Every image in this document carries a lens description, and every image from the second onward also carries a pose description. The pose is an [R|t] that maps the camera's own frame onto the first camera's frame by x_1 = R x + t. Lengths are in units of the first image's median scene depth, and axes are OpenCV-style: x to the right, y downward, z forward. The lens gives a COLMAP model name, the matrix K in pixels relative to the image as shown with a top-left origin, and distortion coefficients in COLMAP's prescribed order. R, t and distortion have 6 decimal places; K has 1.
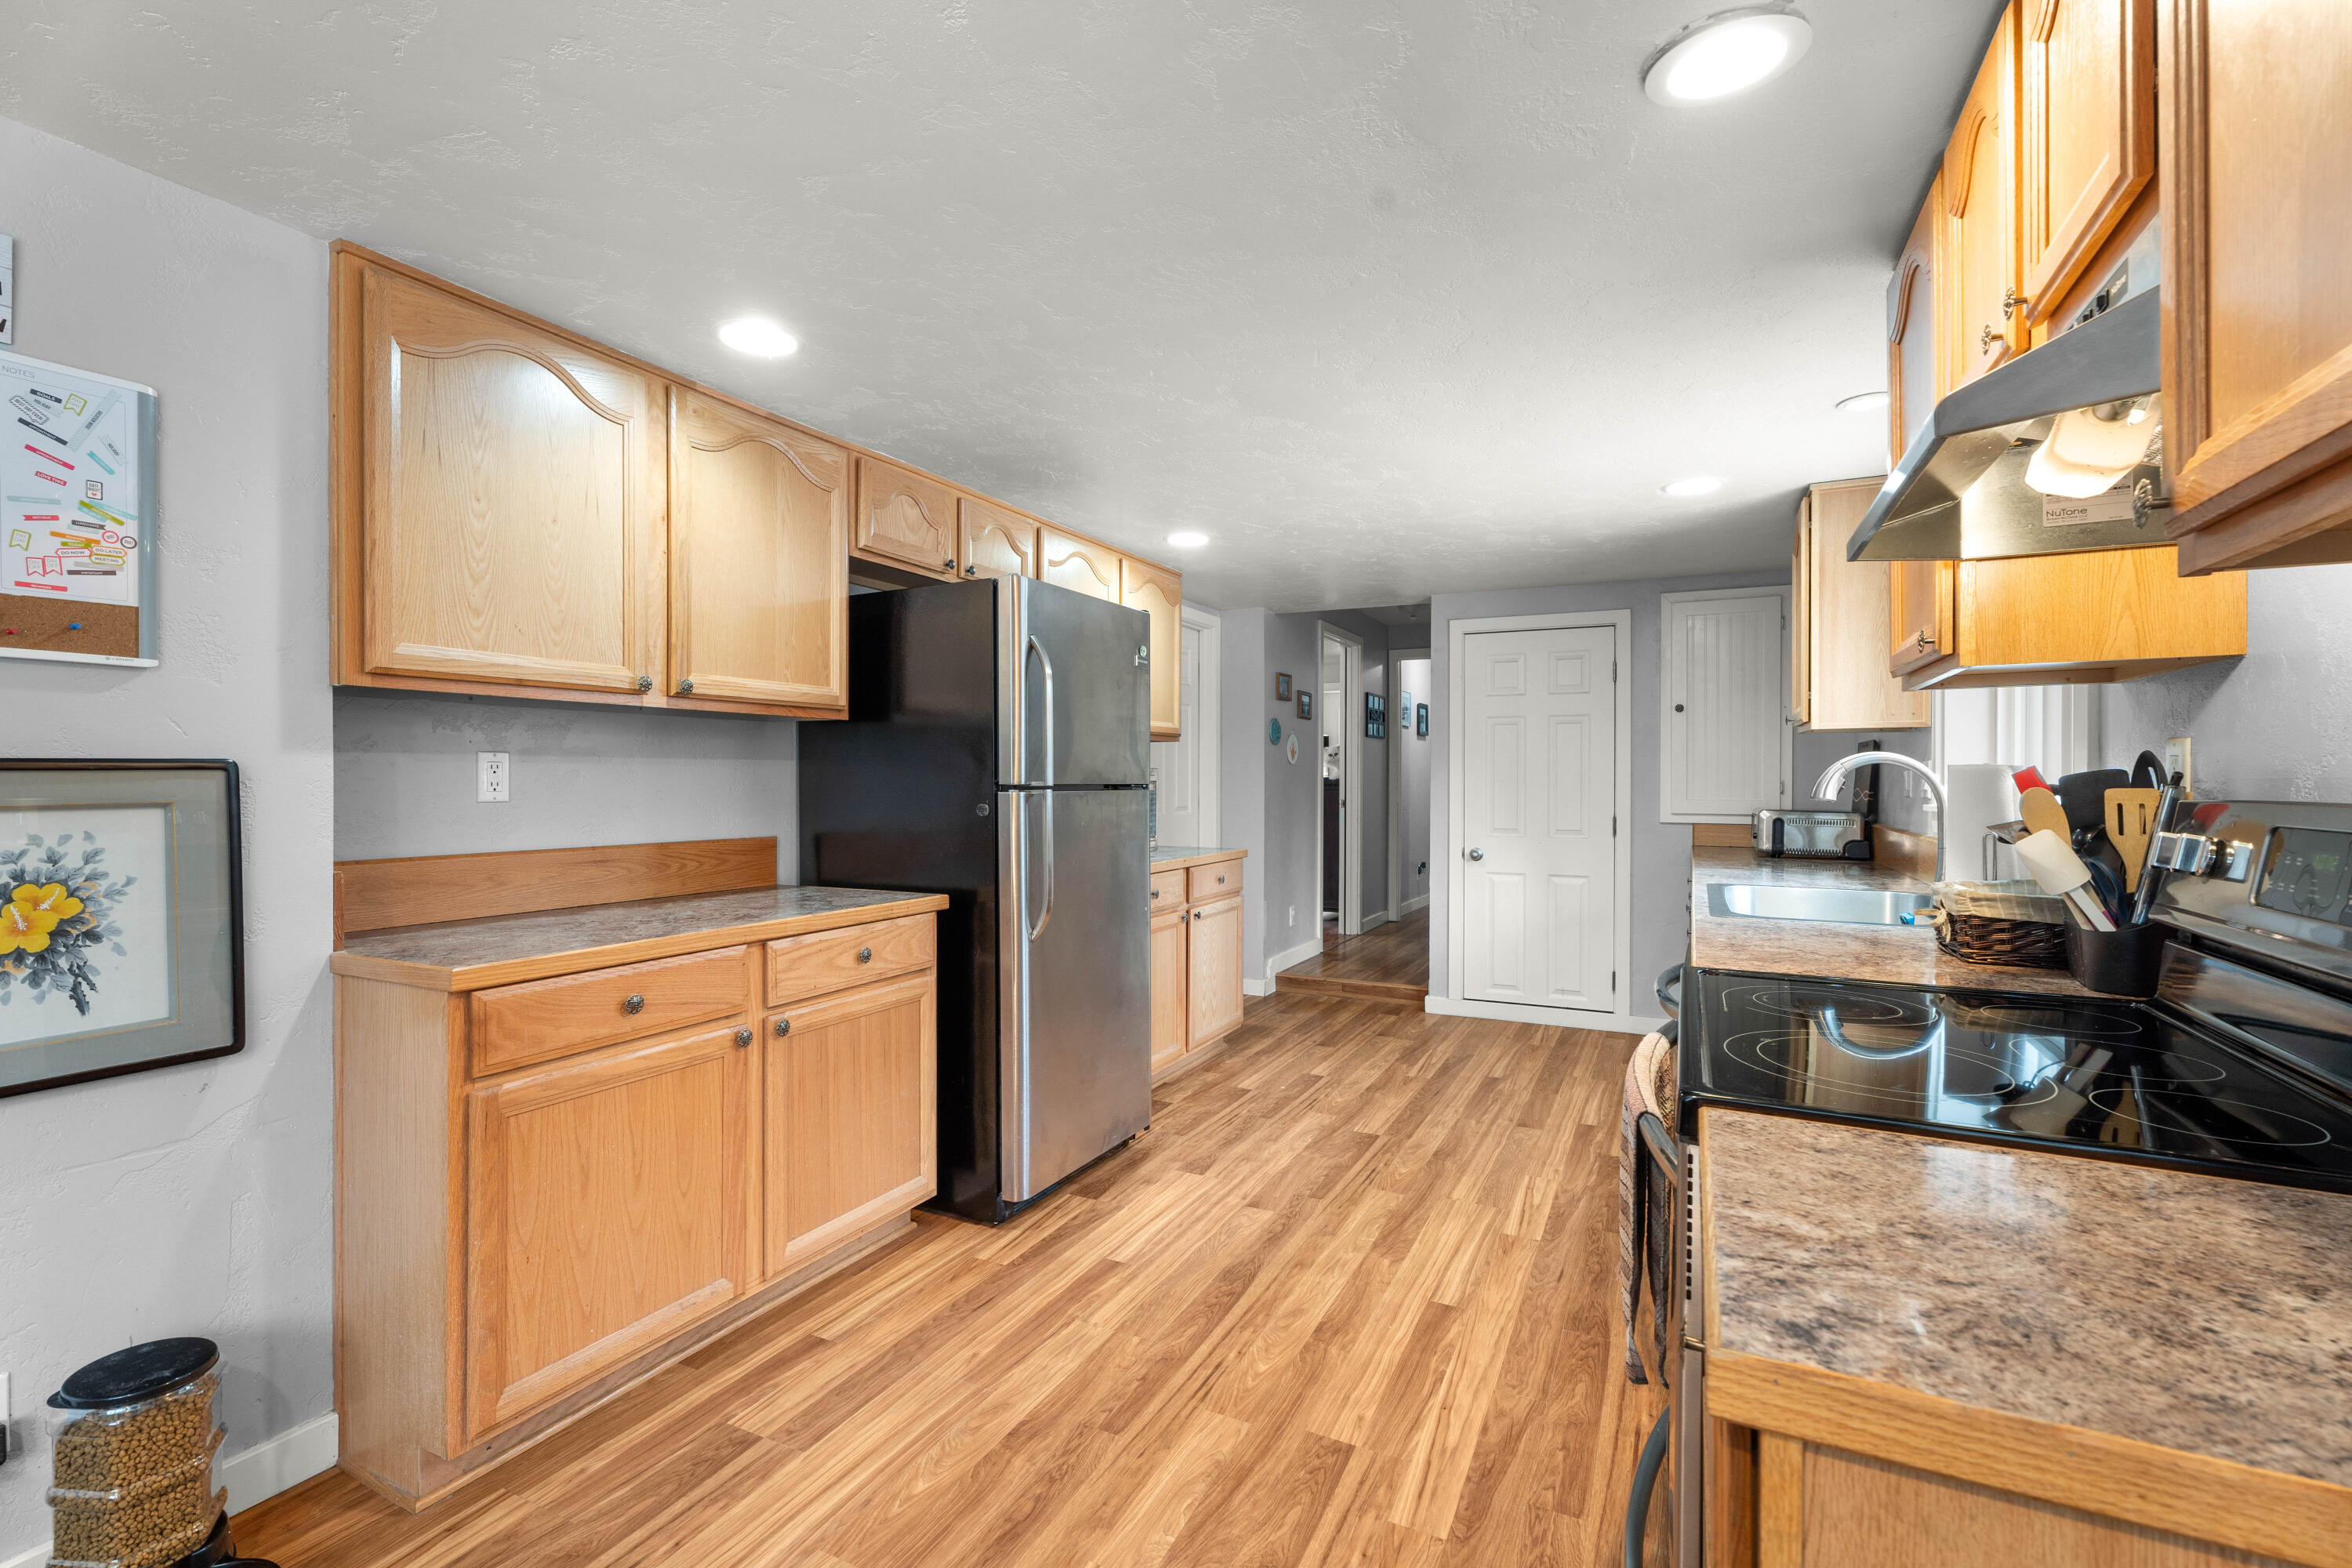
lens RADIAL K [[1045.2, 0, 1172.1], [0, 1045.2, 773.1], [0, 0, 1]] dist [-0.002198, 0.000526]
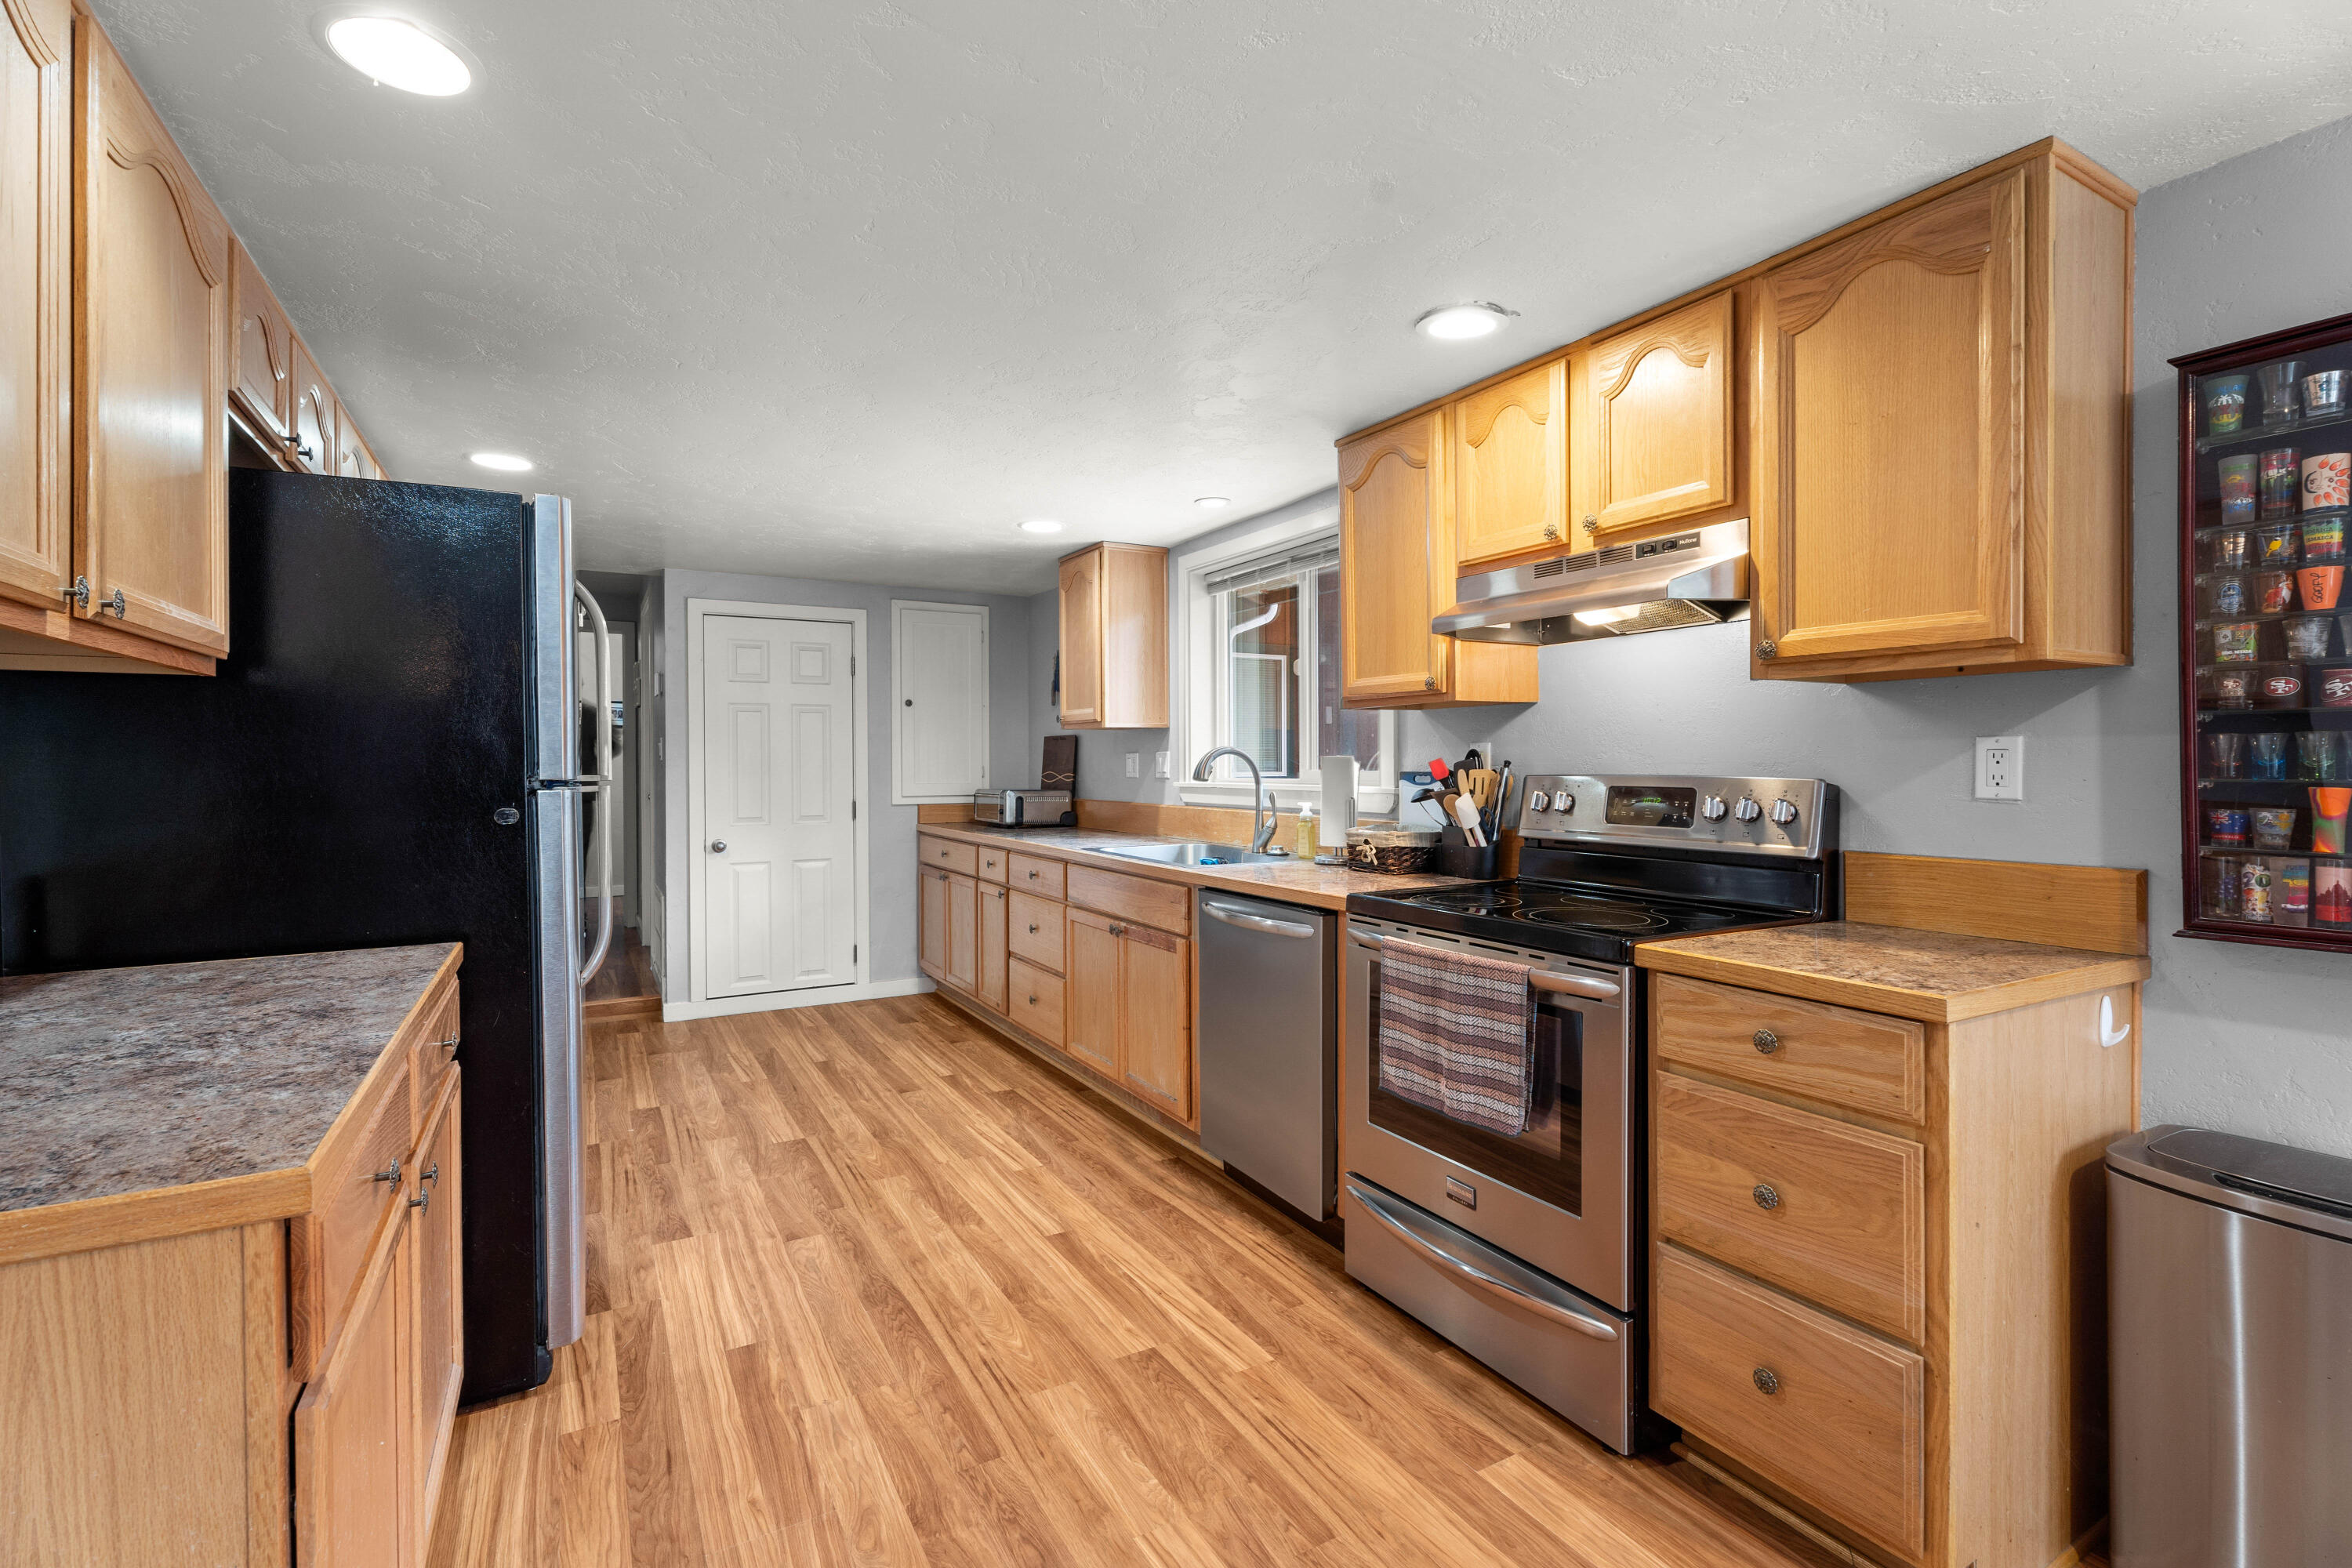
lens RADIAL K [[1045.2, 0, 1172.1], [0, 1045.2, 773.1], [0, 0, 1]] dist [-0.002198, 0.000526]
pose [[0.556478, -0.012799, 0.830764, -0.516363], [0.001833, 0.999898, 0.014177, -0.003257], [-0.830860, -0.006366, 0.556444, 0.235247]]
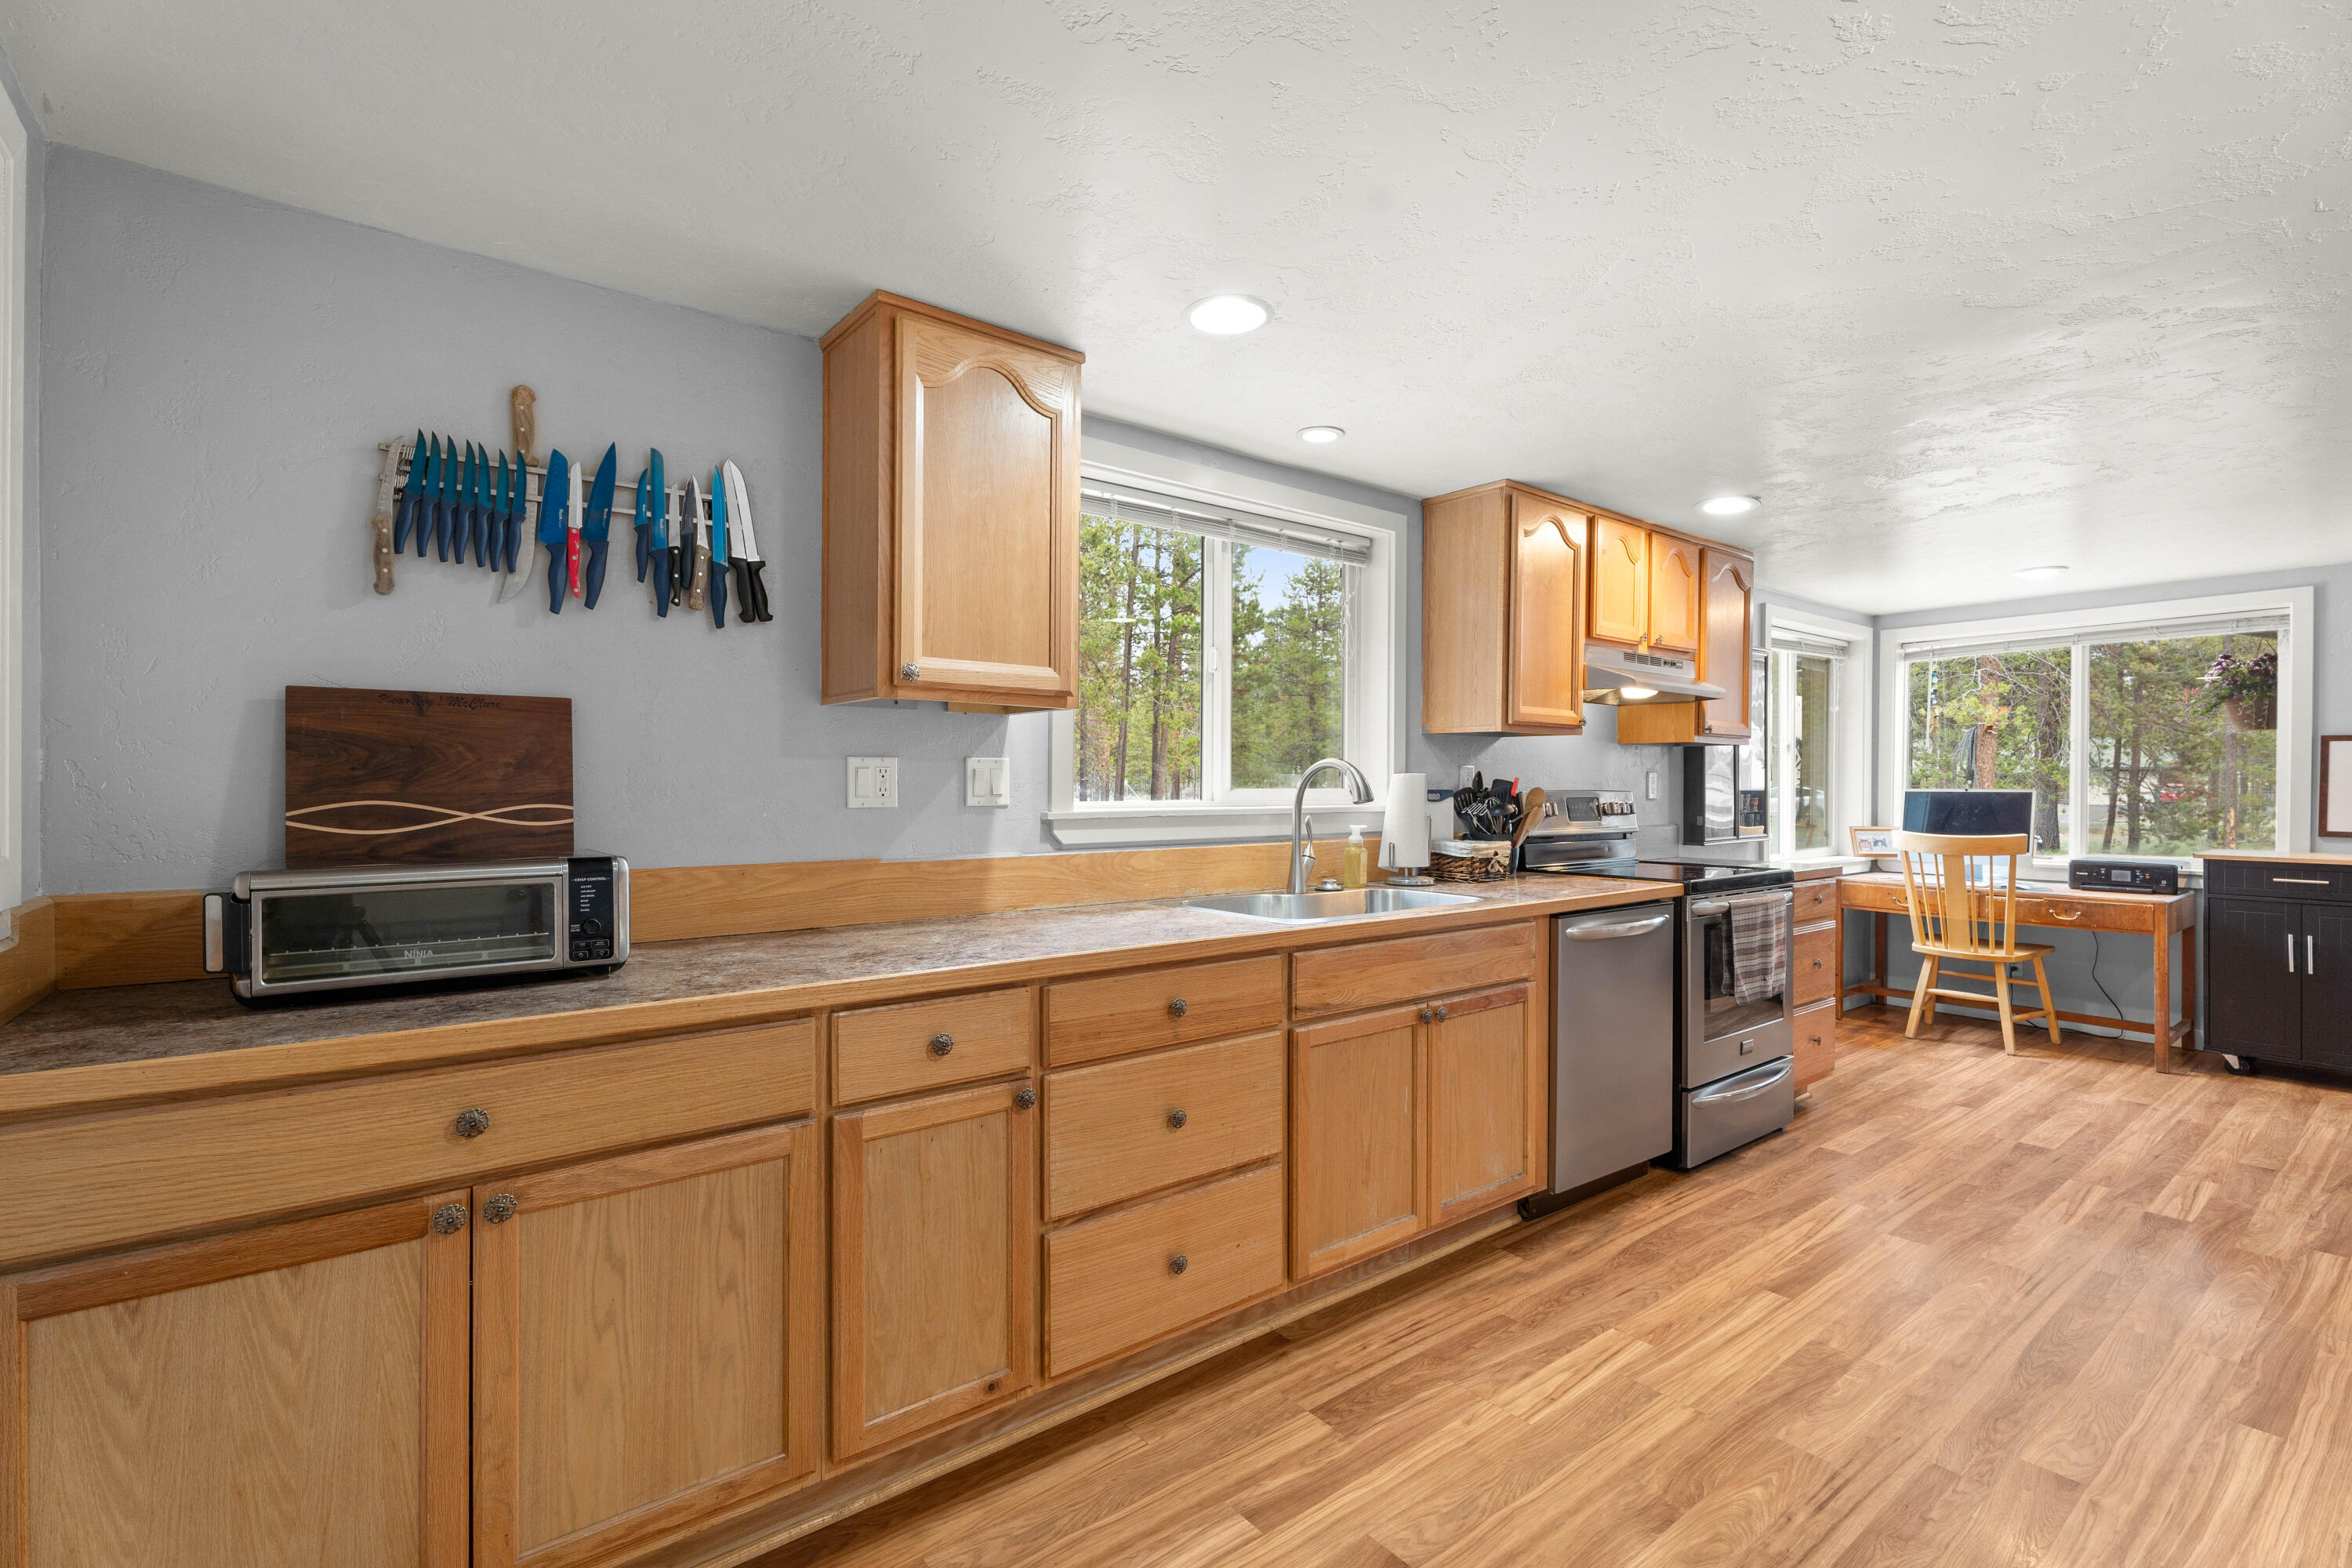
lens RADIAL K [[1024.3, 0, 1176.0], [0, 1024.3, 784.0], [0, 0, 1]] dist [0.017026, -0.008213]
pose [[-0.896002, -0.001720, 0.444046, 0.293396], [-0.003972, 0.999984, -0.004142, 0.009655], [-0.444032, -0.005475, -0.895994, 1.878164]]
